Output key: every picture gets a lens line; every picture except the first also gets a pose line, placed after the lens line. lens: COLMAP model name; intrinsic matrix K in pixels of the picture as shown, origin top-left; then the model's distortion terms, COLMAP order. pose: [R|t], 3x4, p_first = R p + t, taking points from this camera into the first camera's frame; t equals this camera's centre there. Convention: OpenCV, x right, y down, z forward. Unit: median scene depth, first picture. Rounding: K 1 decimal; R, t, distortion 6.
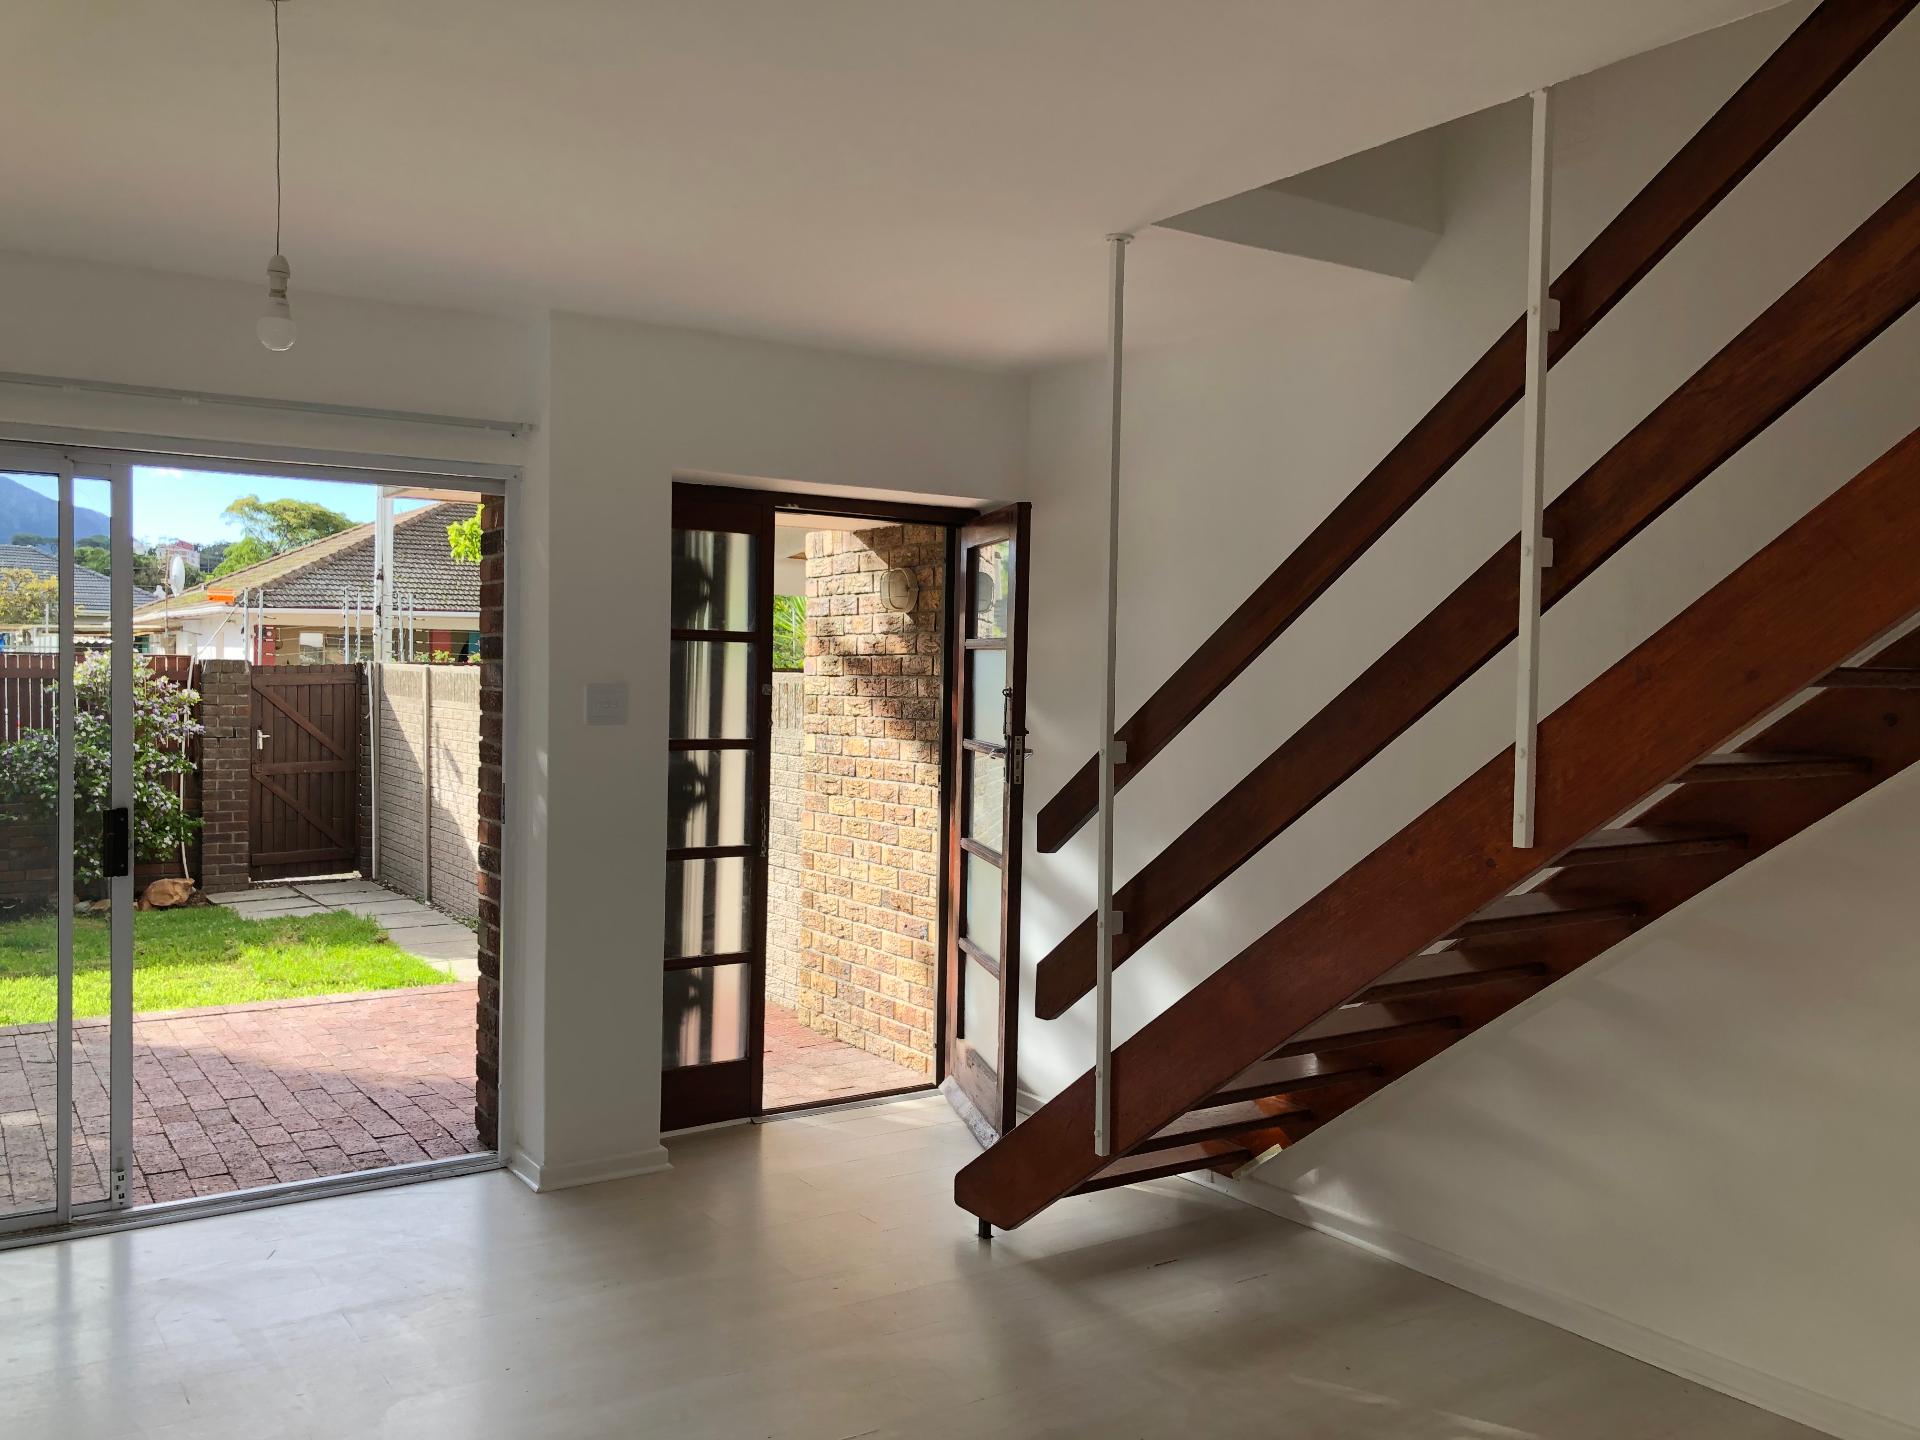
lens RADIAL K [[1582.9, 0, 960.6], [0, 1582.9, 710.4], [0, 0, 1]] dist [0.012488, 0.006282]
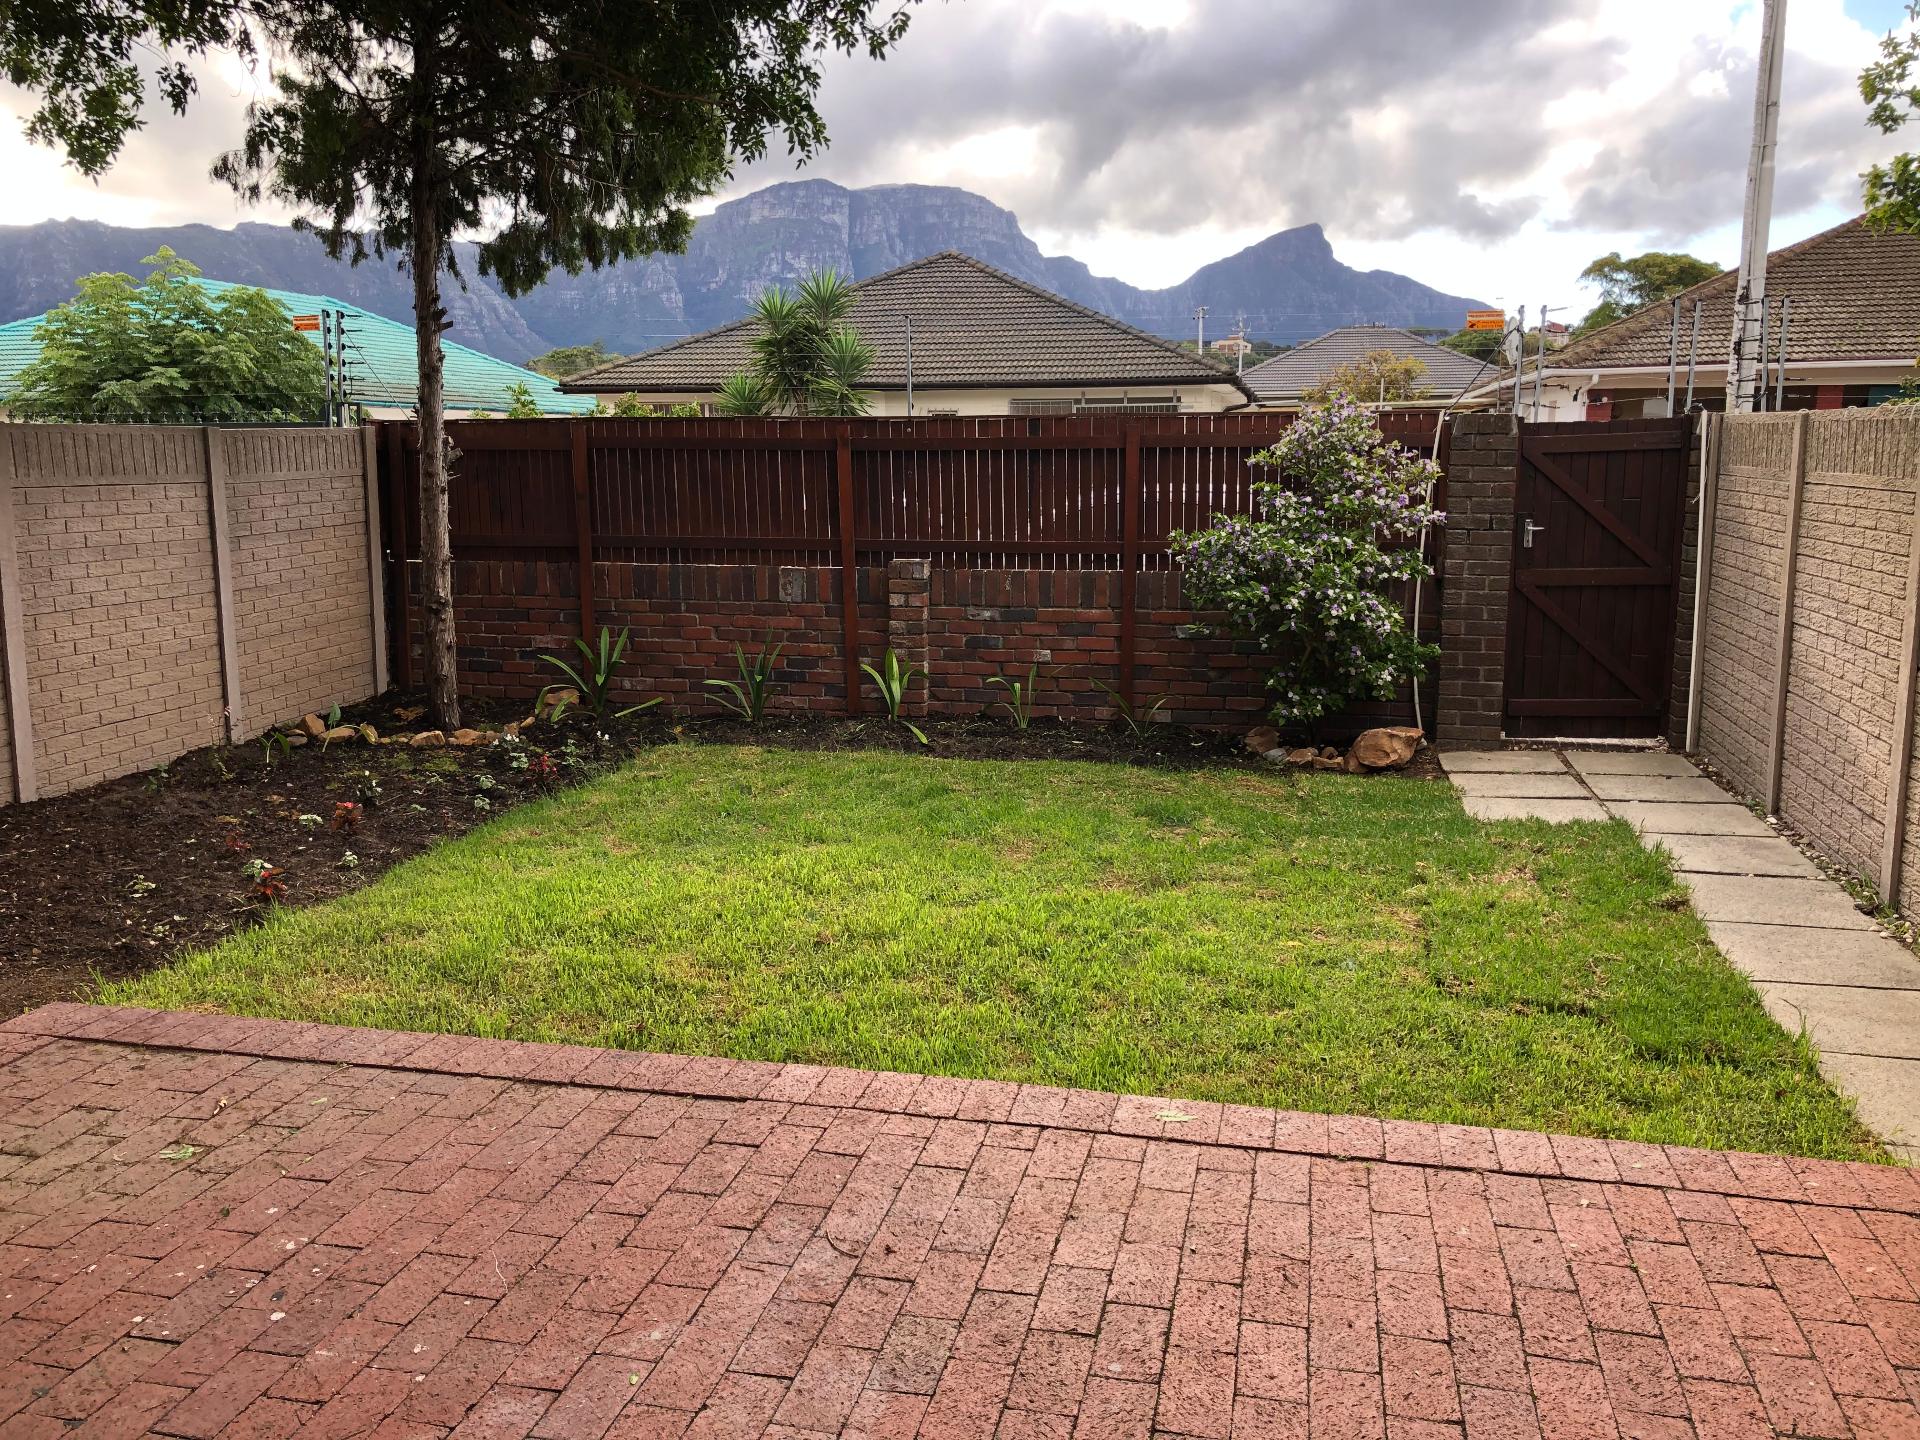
lens RADIAL K [[1527.7, 0, 960.0], [0, 1527.7, 720.0], [0, 0, 1]] dist [0.022847, -0.003453]
pose [[0.682149, 0.110941, -0.722748, -0.131001], [-0.003787, 0.988946, 0.148229, 0.001047], [0.731203, -0.098377, 0.675029, 0.391972]]
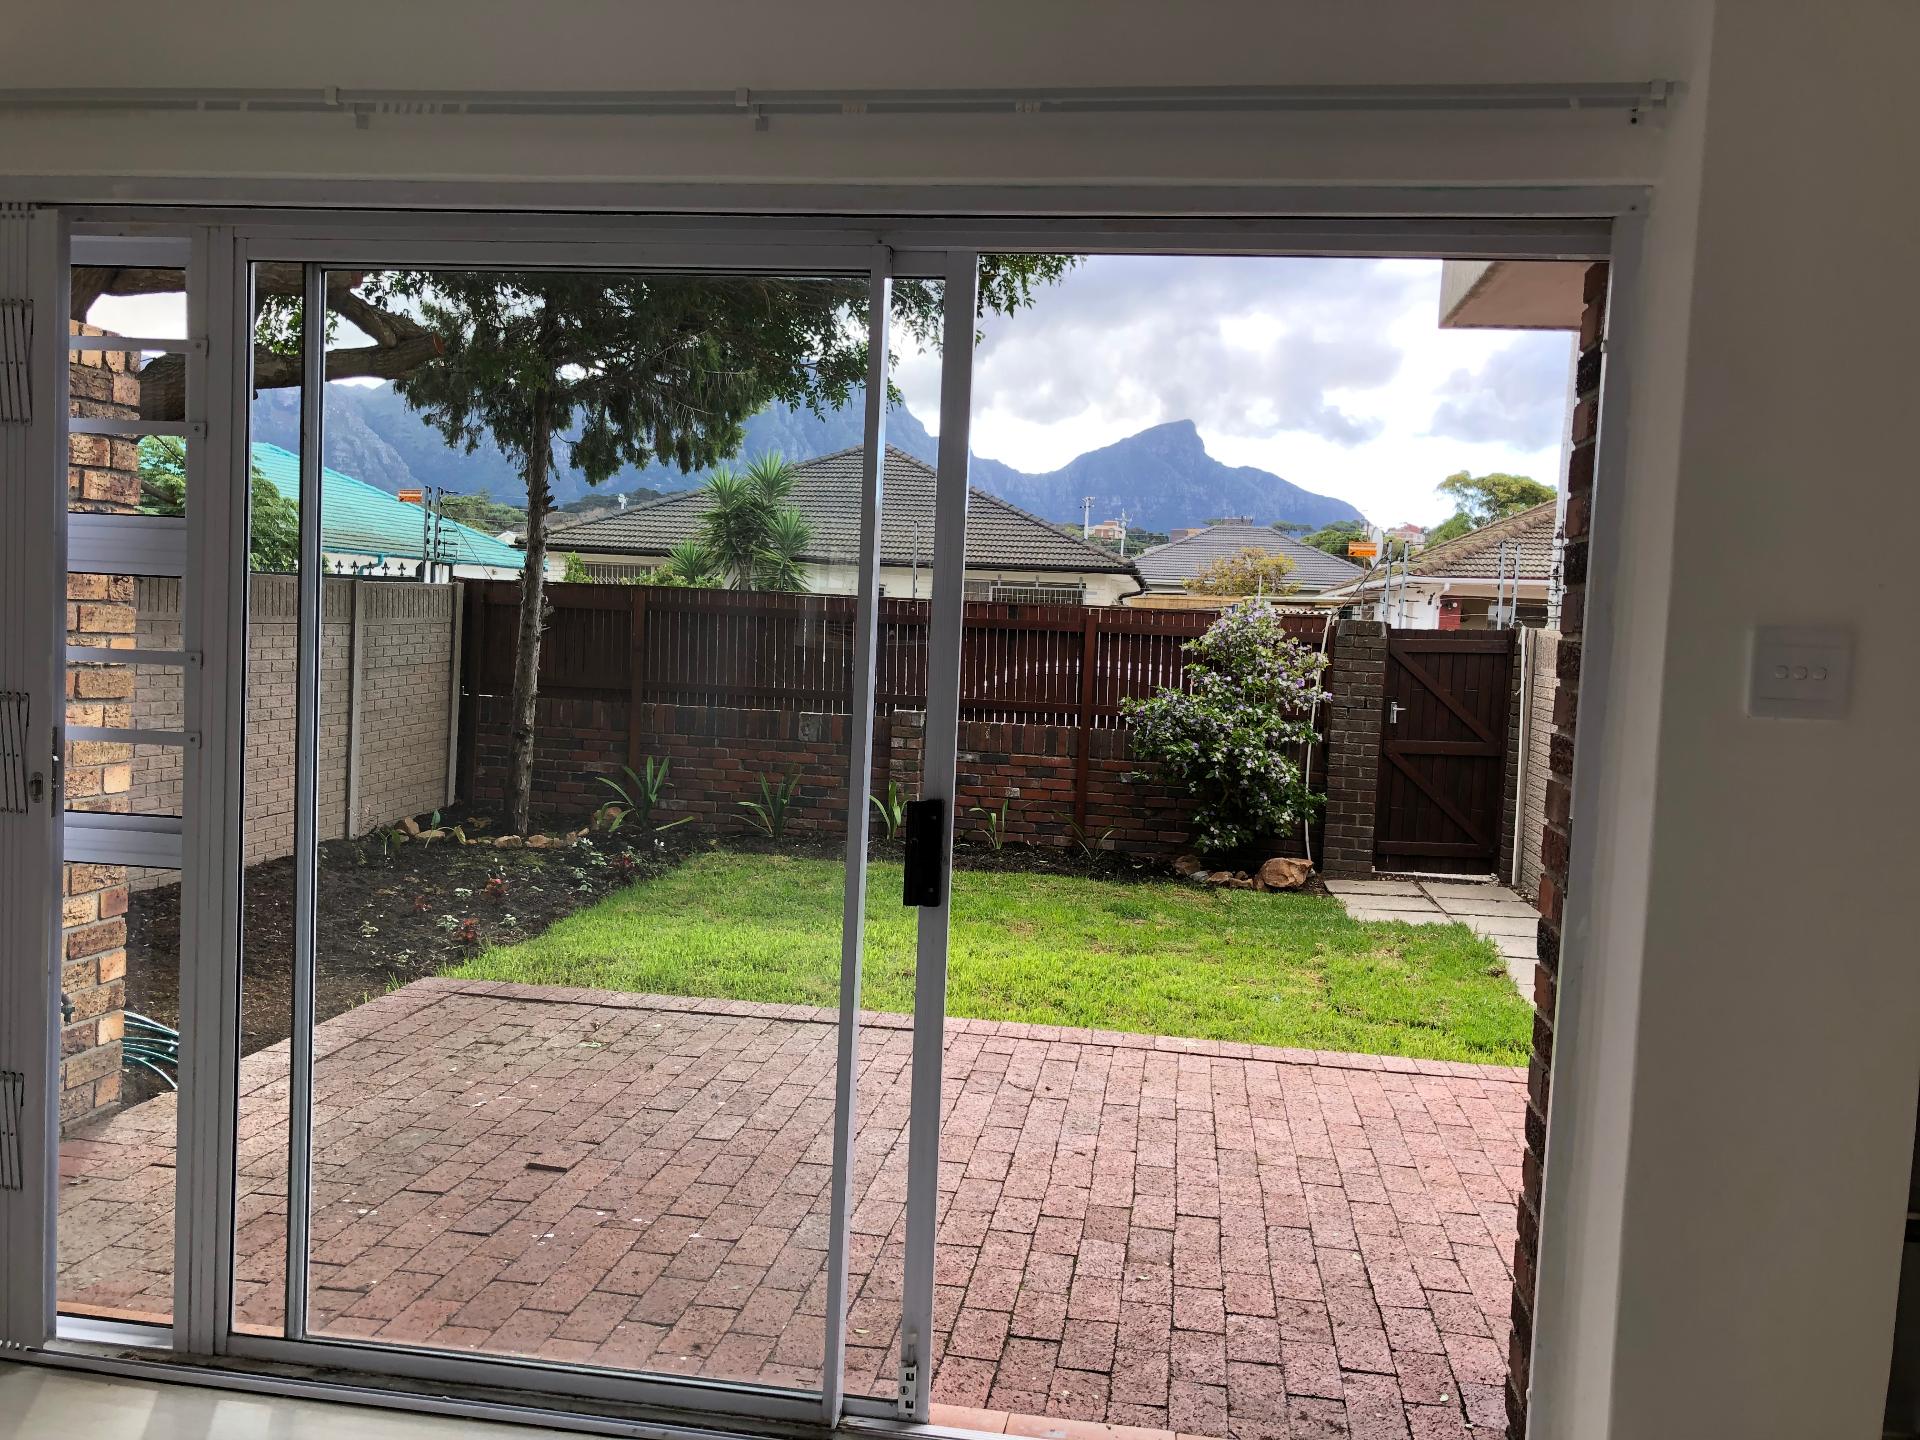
lens RADIAL K [[1550.8, 0, 960.0], [0, 1550.8, 720.0], [0, 0, 1]] dist [0.130159, -0.318950]
pose [[0.741199, 0.062937, -0.668328, -0.040119], [-0.051119, 0.997996, 0.037289, 0.002465], [0.669336, 0.006526, 0.742931, 0.202214]]
